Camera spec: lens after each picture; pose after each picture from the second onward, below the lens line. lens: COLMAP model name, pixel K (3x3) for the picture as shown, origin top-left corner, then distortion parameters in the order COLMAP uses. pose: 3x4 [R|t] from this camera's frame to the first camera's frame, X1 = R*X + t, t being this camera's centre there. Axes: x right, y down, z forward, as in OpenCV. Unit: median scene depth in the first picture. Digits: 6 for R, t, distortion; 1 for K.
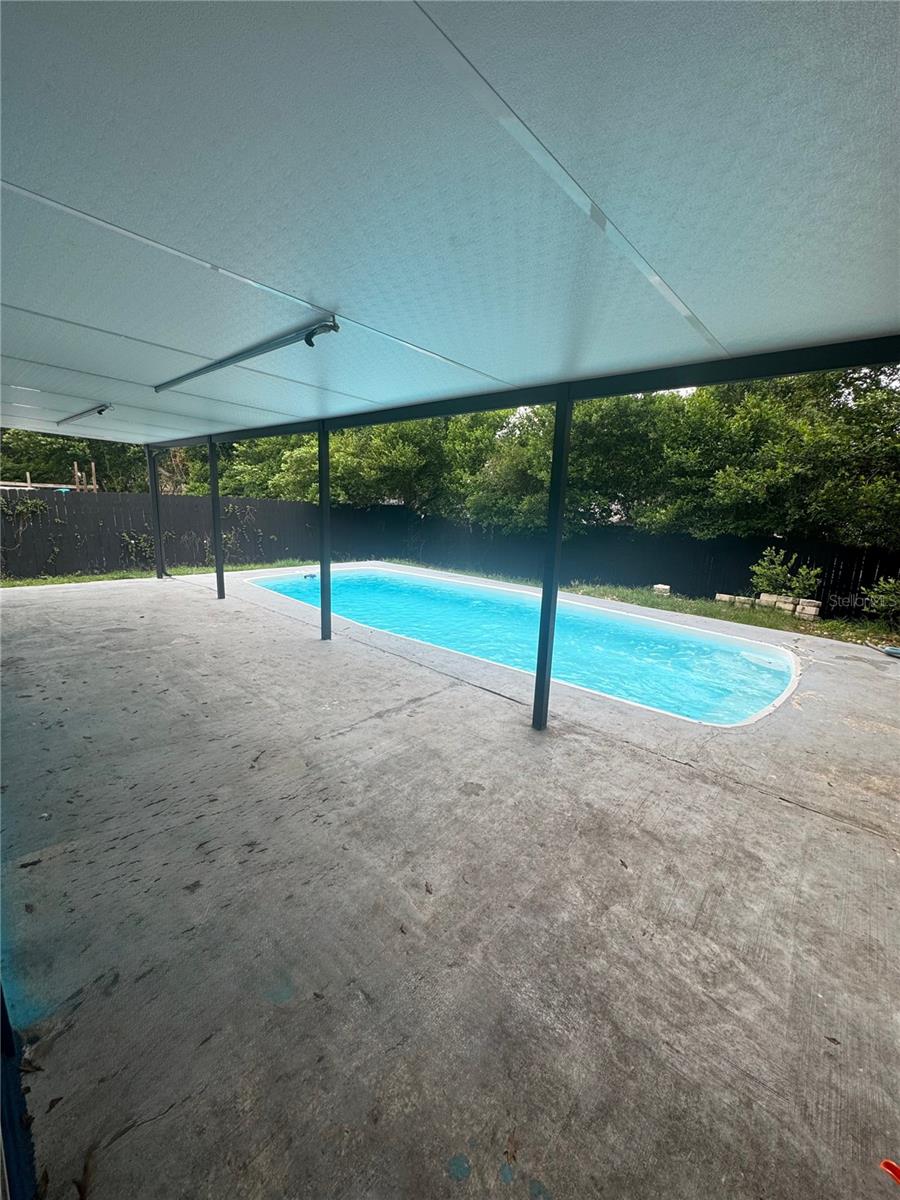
lens RADIAL K [[479.9, 0, 450.0], [0, 479.9, 600.0], [0, 0, 1]] dist [-0.001216, 0.000210]
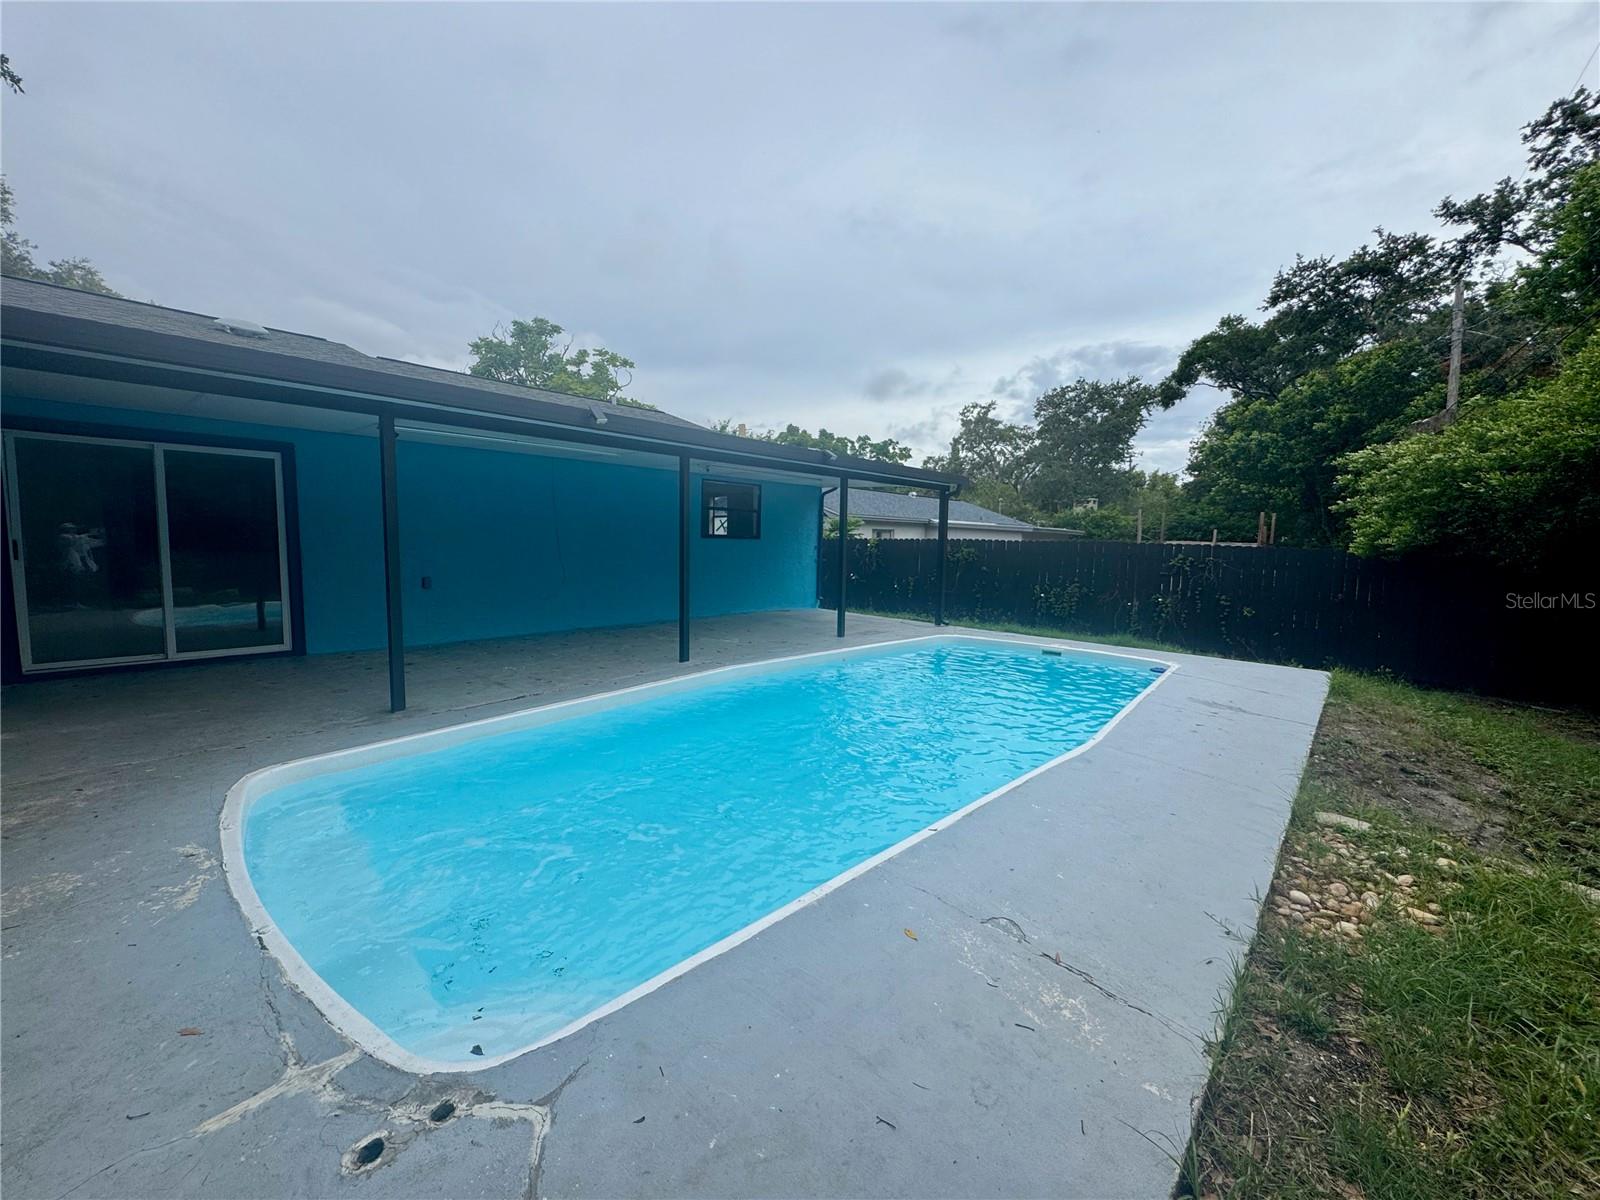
lens RADIAL K [[639.9, 0, 797.1], [0, 639.9, 600.0], [0, 0, 1]] dist [-0.001216, 0.000210]
pose [[0.003600, 0.053378, -0.998568, 0.657523], [-0.224277, 0.973179, 0.051212, -0.099897], [0.974519, 0.223772, 0.015475, 0.738653]]
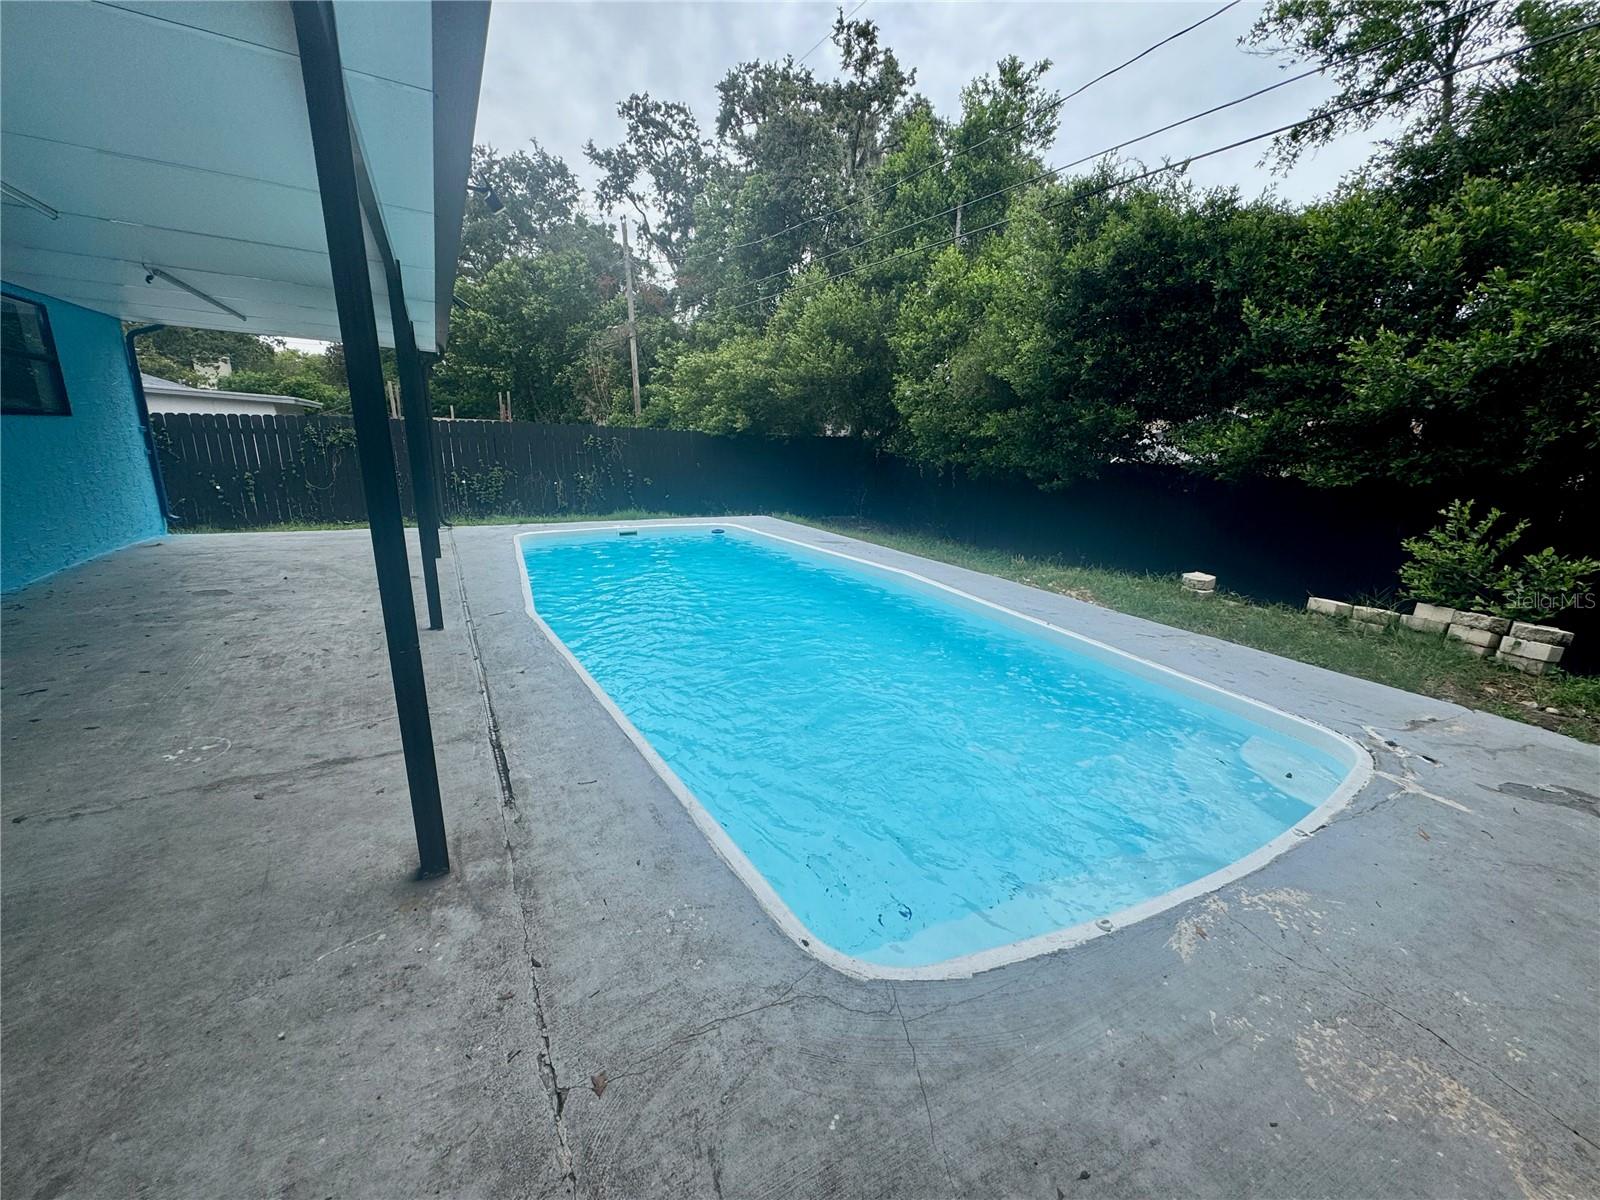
lens RADIAL K [[639.9, 0, 797.1], [0, 639.9, 600.0], [0, 0, 1]] dist [-0.001216, 0.000210]
pose [[0.946527, 0.067451, -0.315496, 0.280516], [-0.055161, 0.997336, 0.047733, -0.013111], [0.317875, -0.027777, 0.947726, 0.231280]]
